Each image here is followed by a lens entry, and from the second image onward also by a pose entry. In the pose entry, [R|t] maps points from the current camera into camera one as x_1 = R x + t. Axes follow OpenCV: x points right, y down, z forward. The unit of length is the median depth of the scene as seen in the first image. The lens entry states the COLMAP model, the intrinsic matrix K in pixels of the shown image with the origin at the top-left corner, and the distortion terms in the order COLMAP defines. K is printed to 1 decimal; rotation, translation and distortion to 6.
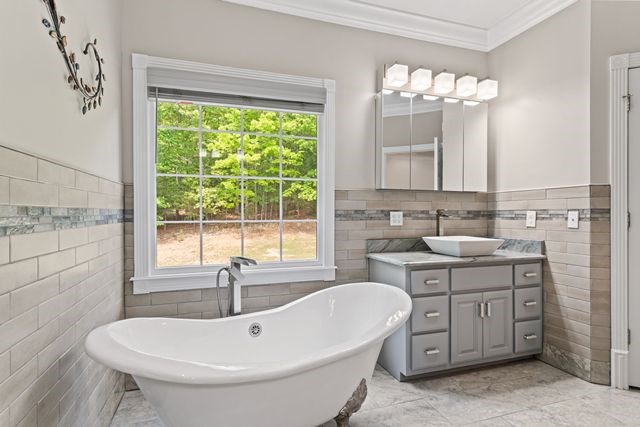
lens RADIAL K [[334.5, 0, 320.3], [0, 334.5, 215.3], [0, 0, 1]] dist [-0.000648, -0.000082]
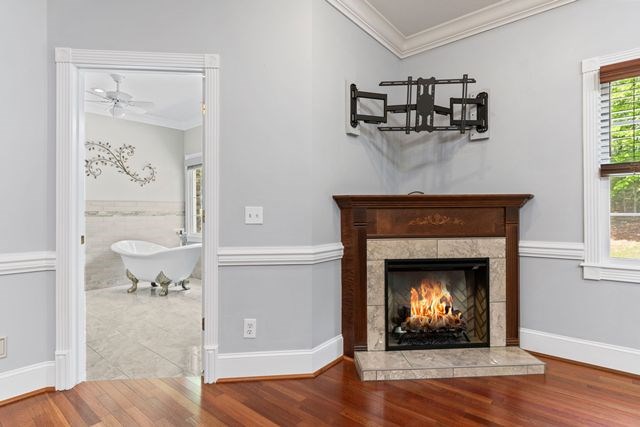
lens RADIAL K [[329.0, 0, 319.7], [0, 329.0, 212.2], [0, 0, 1]] dist [-0.005339, -0.000514]
pose [[0.528603, -0.007653, -0.848834, 1.917823], [0.002702, 0.999969, -0.007333, 0.011938], [0.848865, 0.001582, 0.528608, 0.404307]]
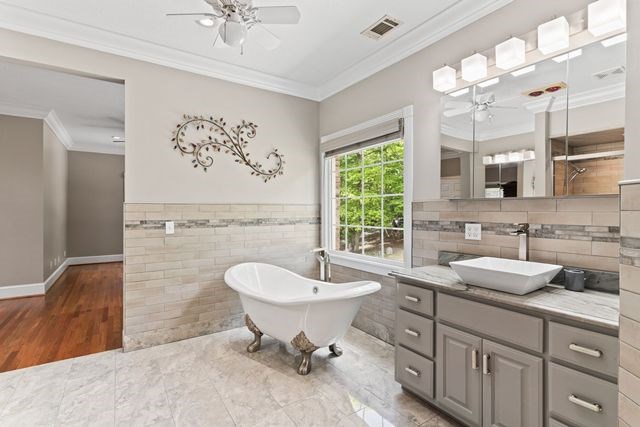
lens RADIAL K [[302.6, 0, 318.6], [0, 302.6, 210.6], [0, 0, 1]] dist [-0.003675, -0.000299]
pose [[0.265761, -0.001487, -0.964038, 0.915122], [-0.004247, 0.999987, -0.002713, -0.042967], [0.964030, 0.004815, 0.265751, 0.419097]]
